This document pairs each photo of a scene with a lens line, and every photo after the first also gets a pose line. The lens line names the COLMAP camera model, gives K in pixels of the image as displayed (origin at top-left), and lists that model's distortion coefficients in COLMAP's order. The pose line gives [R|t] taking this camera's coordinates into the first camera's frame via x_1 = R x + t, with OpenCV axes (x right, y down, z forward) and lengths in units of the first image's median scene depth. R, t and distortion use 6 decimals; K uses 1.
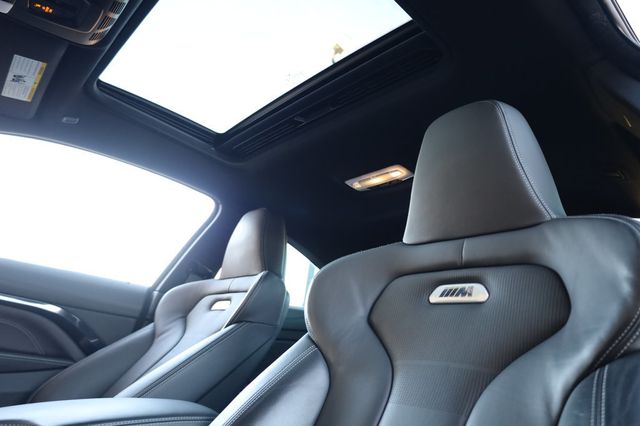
lens RADIAL K [[447.4, 0, 318.9], [0, 447.4, 210.9], [0, 0, 1]] dist [-0.004247, 0.006472]
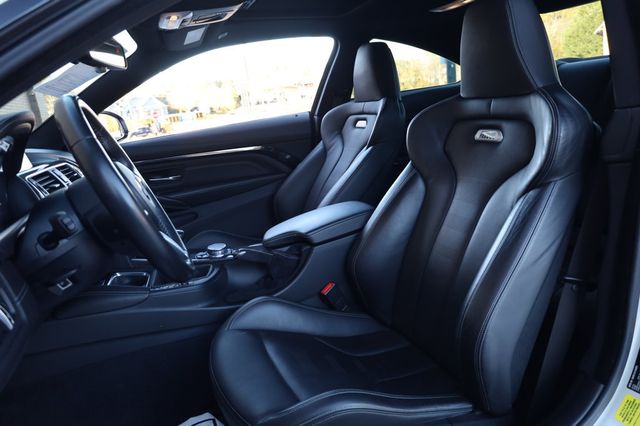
lens RADIAL K [[447.4, 0, 322.1], [0, 447.4, 213.5], [0, 0, 1]] dist [-0.004247, 0.006472]
pose [[0.915609, -0.142837, -0.375843, 0.175232], [0.331789, 0.796411, 0.505614, -0.346422], [0.227105, -0.587645, 0.776593, -0.340656]]
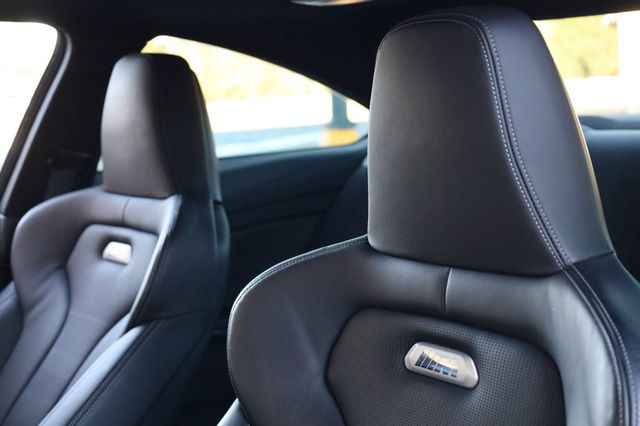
lens RADIAL K [[991.6, 0, 320.0], [0, 991.6, 213.4], [0, 0, 1]] dist [0.018364, 0.000000]
pose [[0.982823, -0.157710, -0.095852, 0.165854], [0.184121, 0.873434, 0.450790, -0.361384], [0.012626, -0.460695, 0.887469, -0.089453]]
